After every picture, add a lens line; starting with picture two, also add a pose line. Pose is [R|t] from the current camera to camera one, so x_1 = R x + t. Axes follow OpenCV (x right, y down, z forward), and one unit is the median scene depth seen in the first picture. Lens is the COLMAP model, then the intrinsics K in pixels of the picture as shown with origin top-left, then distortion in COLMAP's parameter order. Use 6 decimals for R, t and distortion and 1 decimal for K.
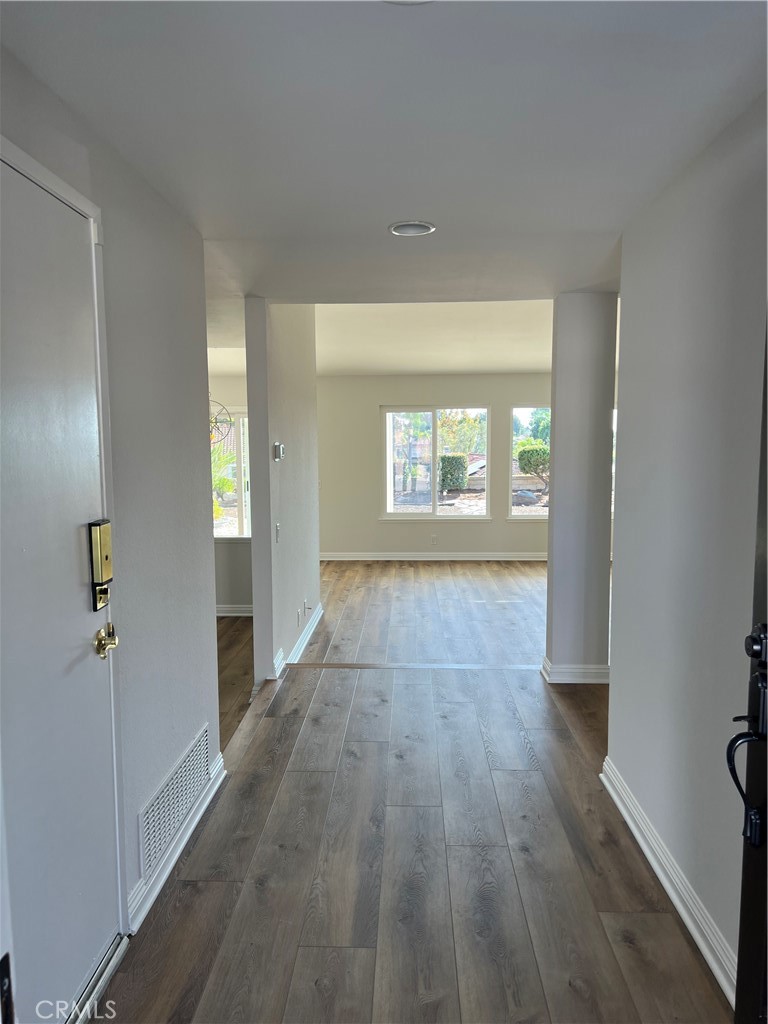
lens RADIAL K [[767.2, 0, 384.0], [0, 767.2, 512.0], [0, 0, 1]] dist [0.048465, -0.051372]
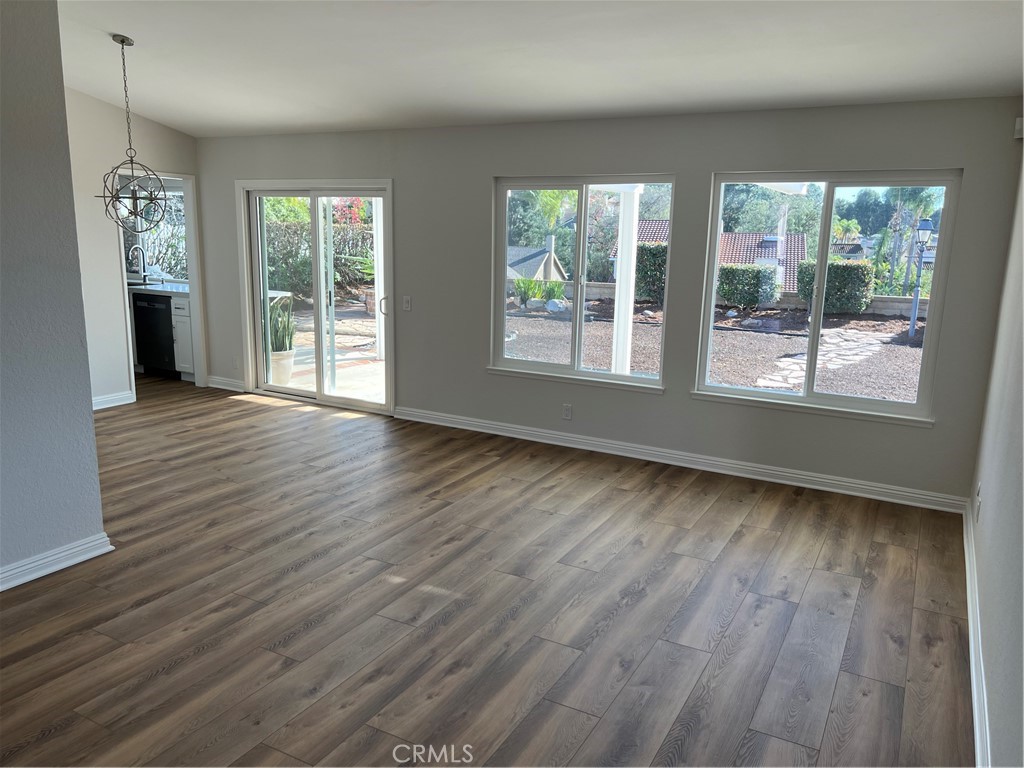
lens RADIAL K [[767.2, 0, 512.0], [0, 767.2, 384.0], [0, 0, 1]] dist [0.048465, -0.051372]
pose [[0.889755, 0.117804, -0.440973, 0.283574], [-0.073433, 0.990480, 0.116435, -0.049867], [0.450492, -0.071216, 0.889936, 0.456409]]
